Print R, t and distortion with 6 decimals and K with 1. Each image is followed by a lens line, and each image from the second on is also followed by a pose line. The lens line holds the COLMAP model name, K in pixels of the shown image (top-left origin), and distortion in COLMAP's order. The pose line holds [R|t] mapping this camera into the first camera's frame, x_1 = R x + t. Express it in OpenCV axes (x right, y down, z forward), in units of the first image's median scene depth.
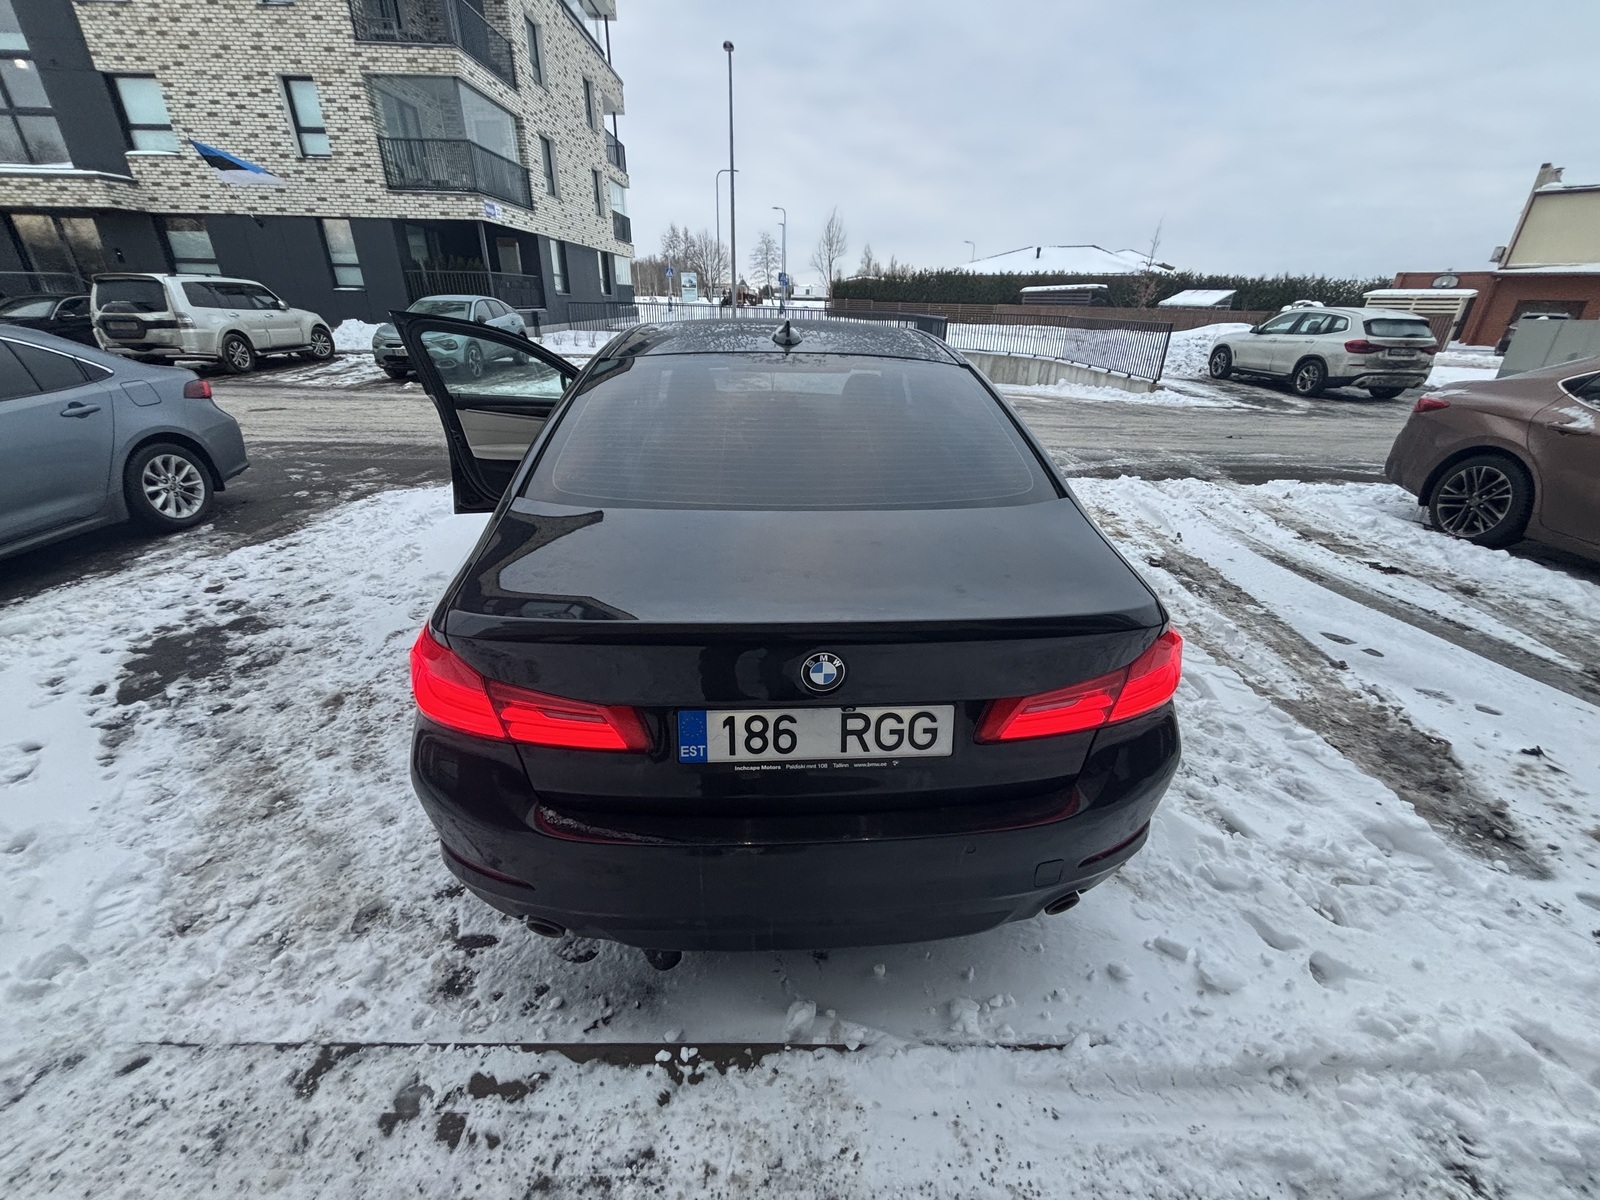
lens RADIAL K [[639.1, 0, 806.5], [0, 639.1, 598.9], [0, 0, 1]] dist [0.003654, -0.002206]
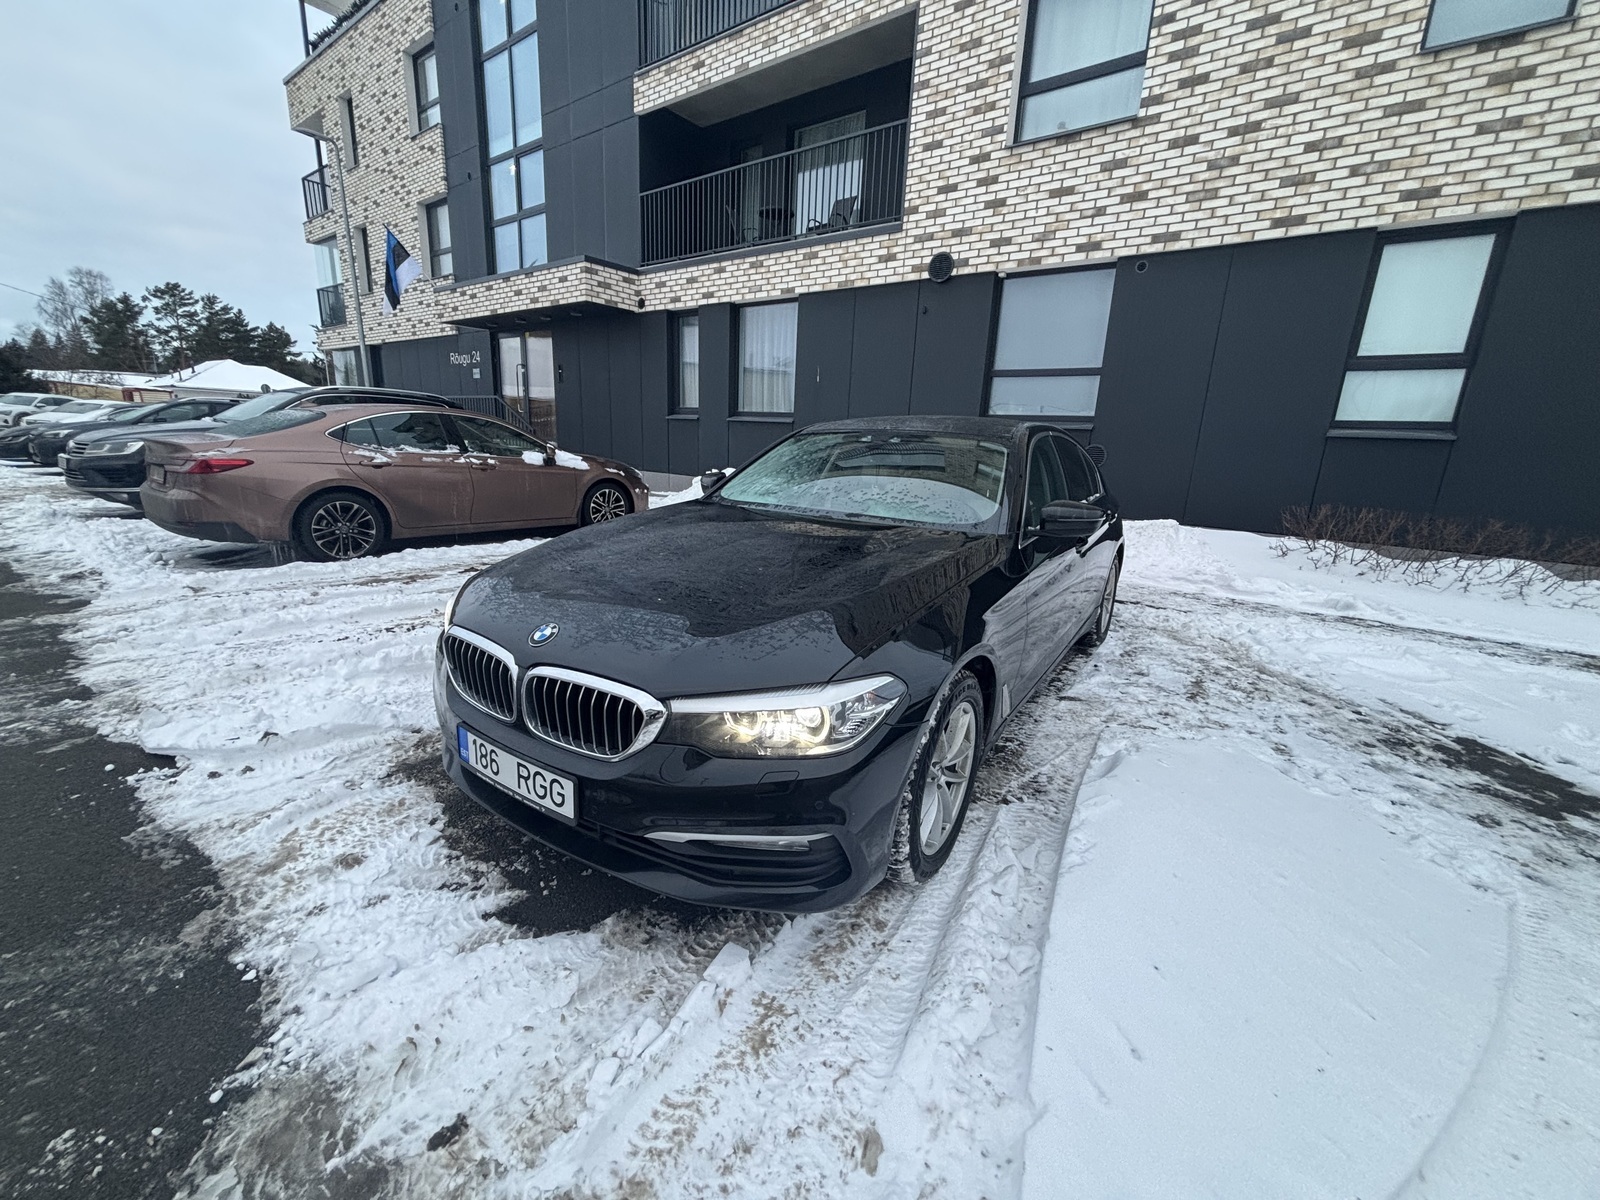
lens RADIAL K [[647.4, 0, 790.4], [0, 647.4, 597.3], [0, 0, 1]] dist [-0.002337, 0.001117]
pose [[-0.779783, -0.204858, 0.591584, -0.117004], [0.207699, 0.806776, 0.553149, -0.163040], [-0.590593, 0.554207, -0.586561, 0.377075]]
